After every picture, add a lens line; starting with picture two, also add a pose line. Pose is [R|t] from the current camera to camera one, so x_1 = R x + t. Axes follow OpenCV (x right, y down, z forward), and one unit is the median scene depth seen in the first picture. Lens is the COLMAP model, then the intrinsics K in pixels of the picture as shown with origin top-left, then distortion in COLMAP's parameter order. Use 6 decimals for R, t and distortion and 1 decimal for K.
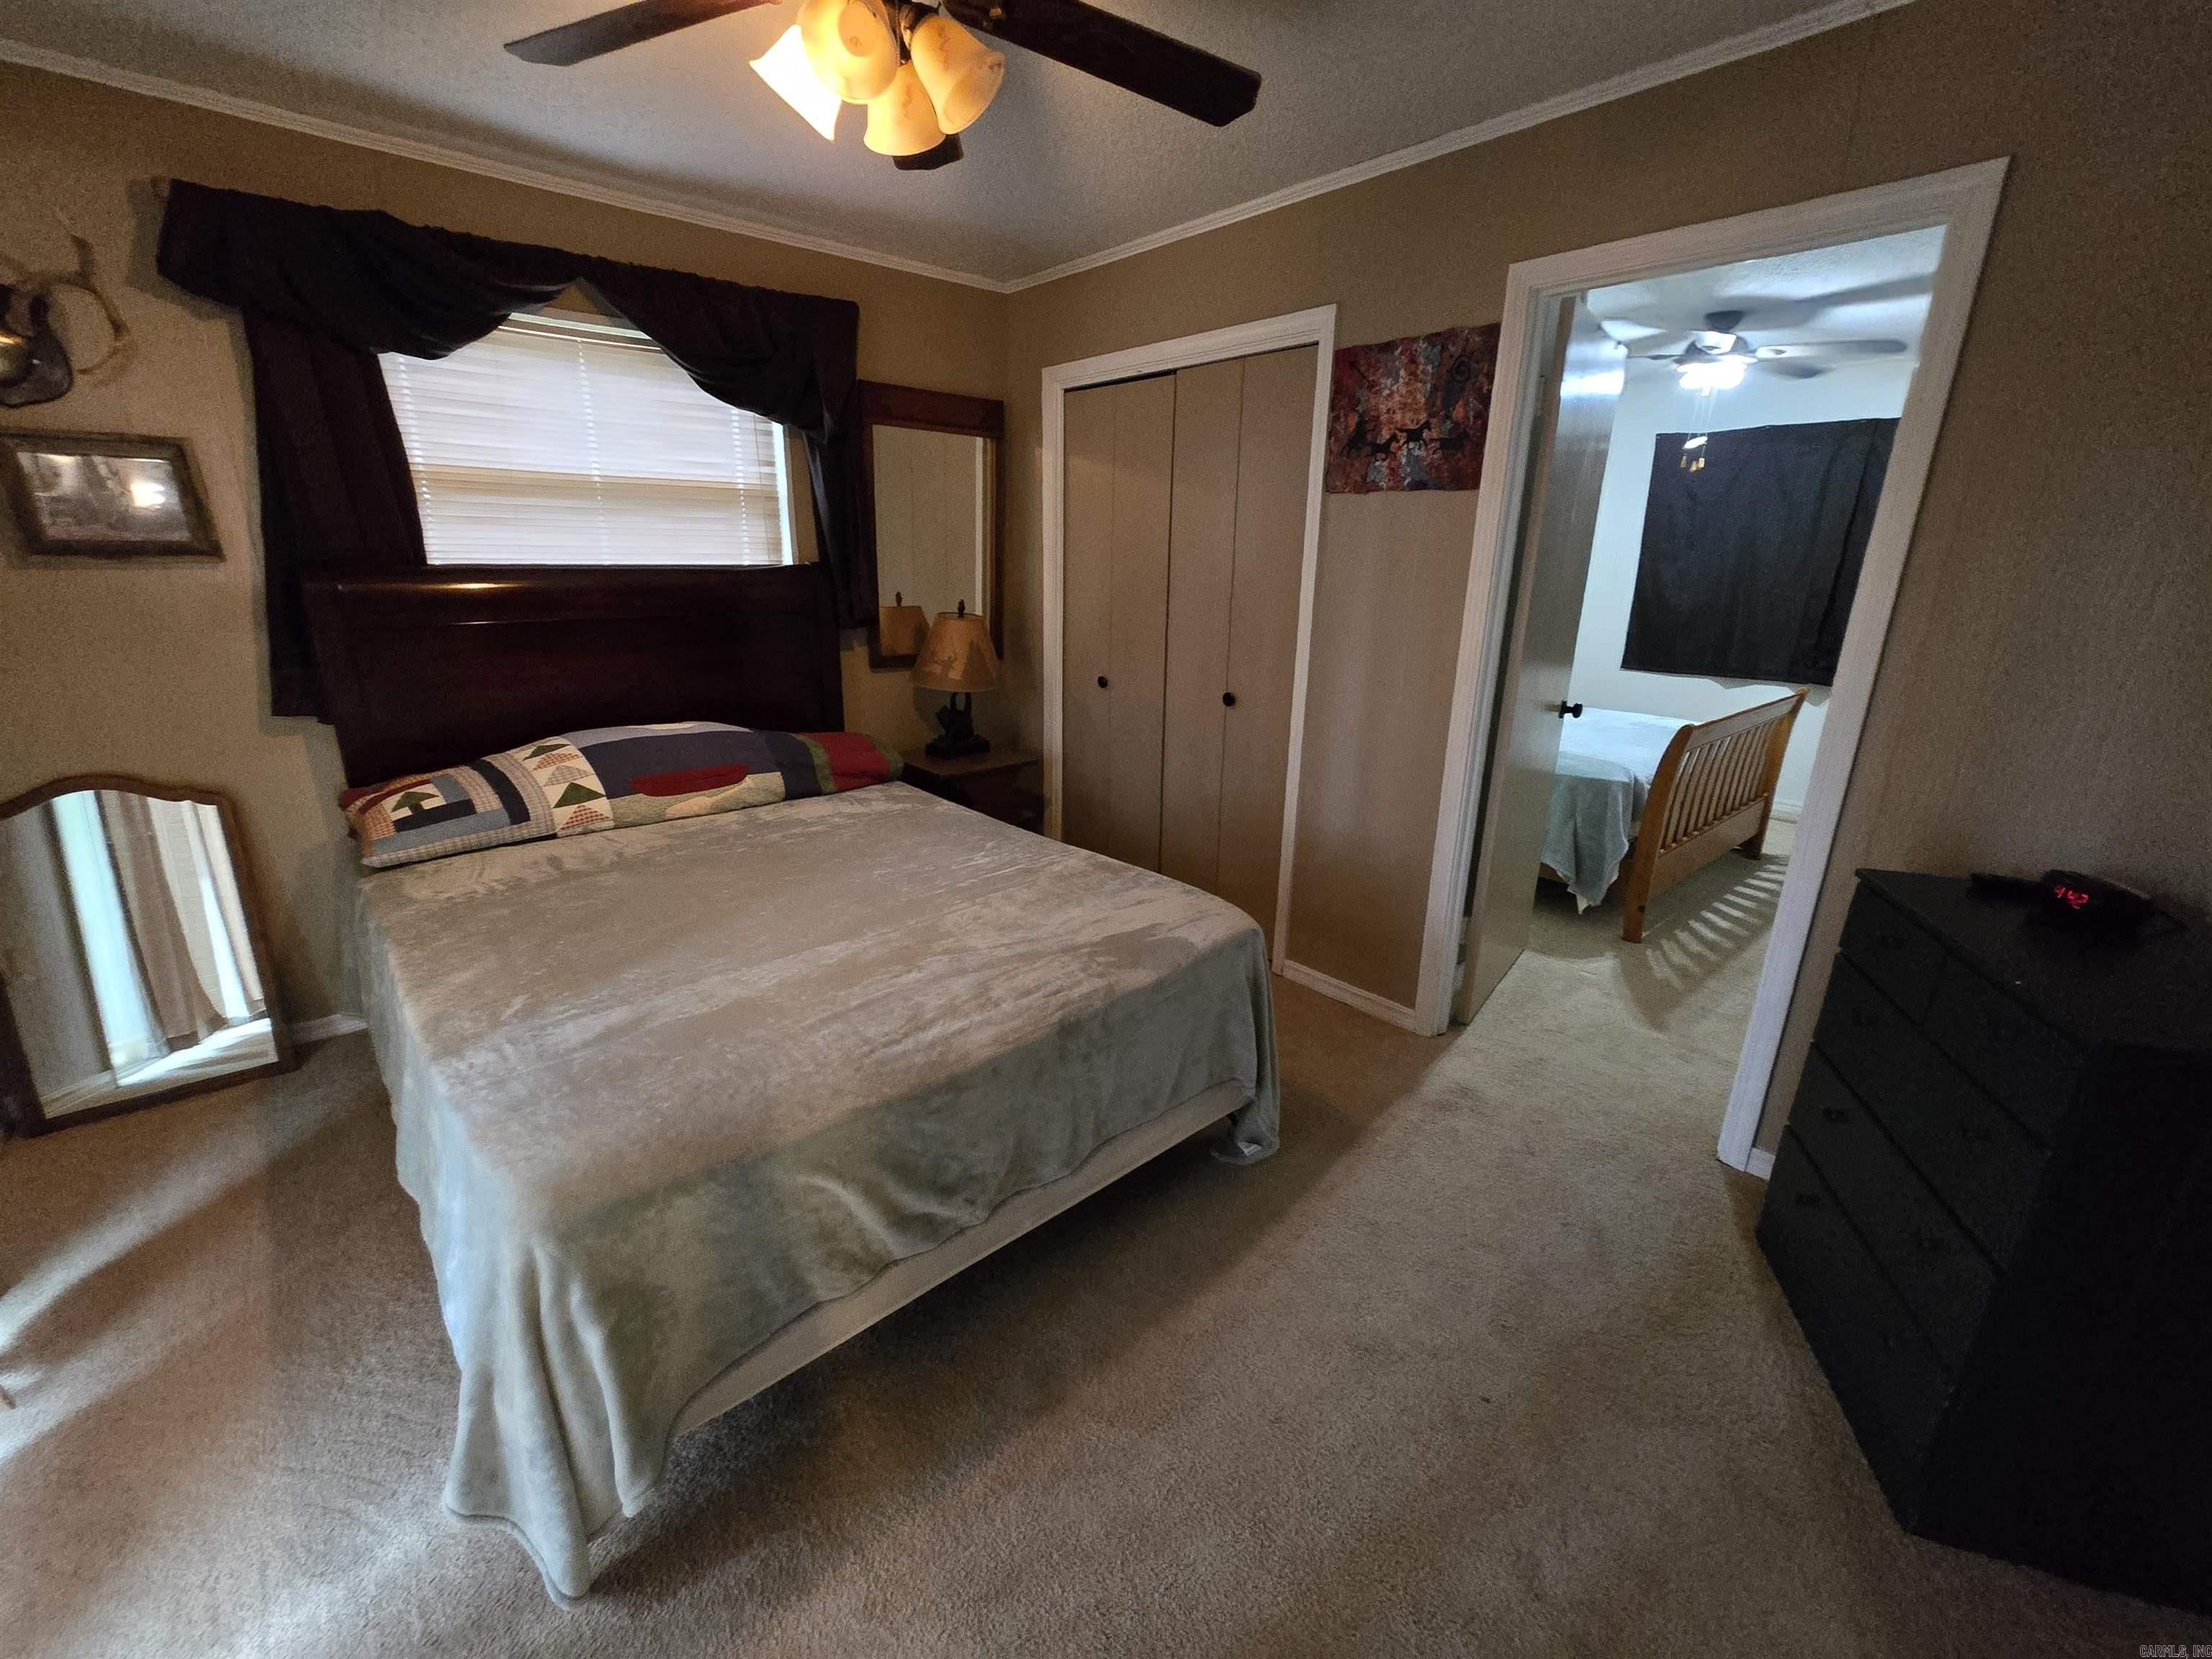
lens RADIAL K [[906.3, 0, 1106.0], [0, 906.3, 824.7], [0, 0, 1]] dist [-0.007273, 0.000945]
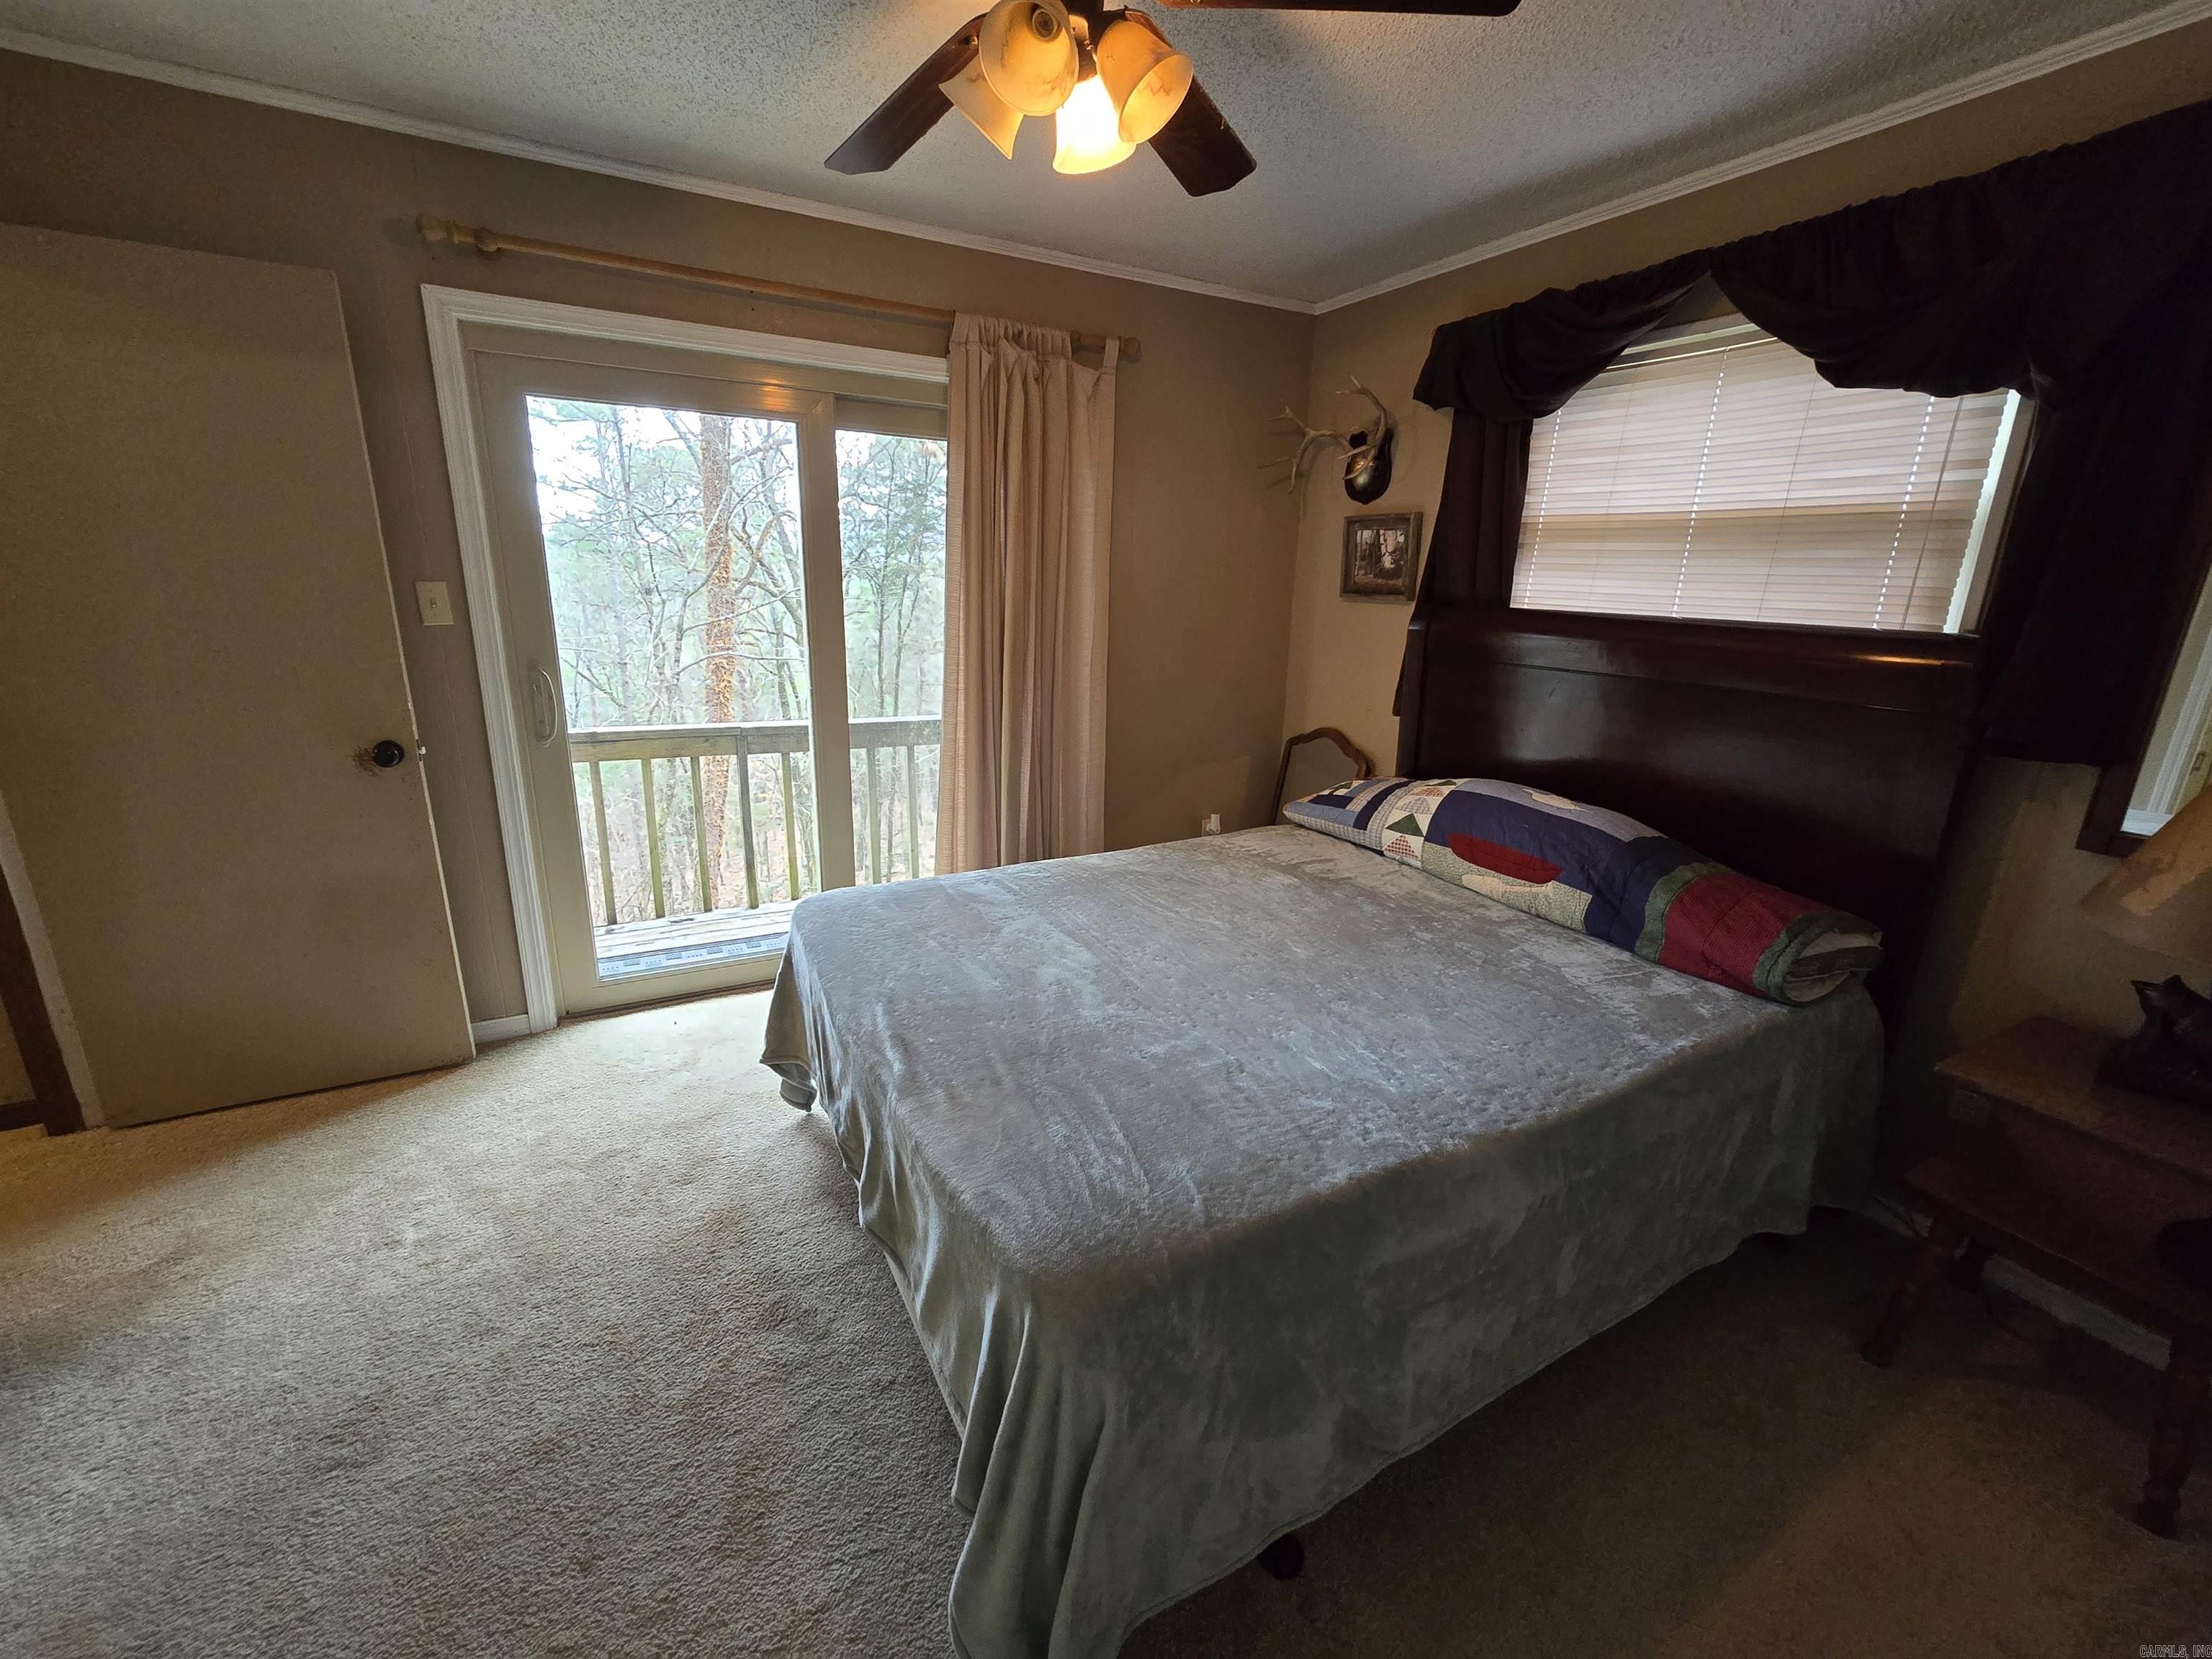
lens RADIAL K [[906.3, 0, 1106.0], [0, 906.3, 824.7], [0, 0, 1]] dist [-0.007273, 0.000945]
pose [[-0.232185, 0.236332, -0.943524, 0.449252], [-0.315919, 0.899119, 0.302952, -0.228576], [0.919938, 0.368418, -0.134100, 0.788672]]
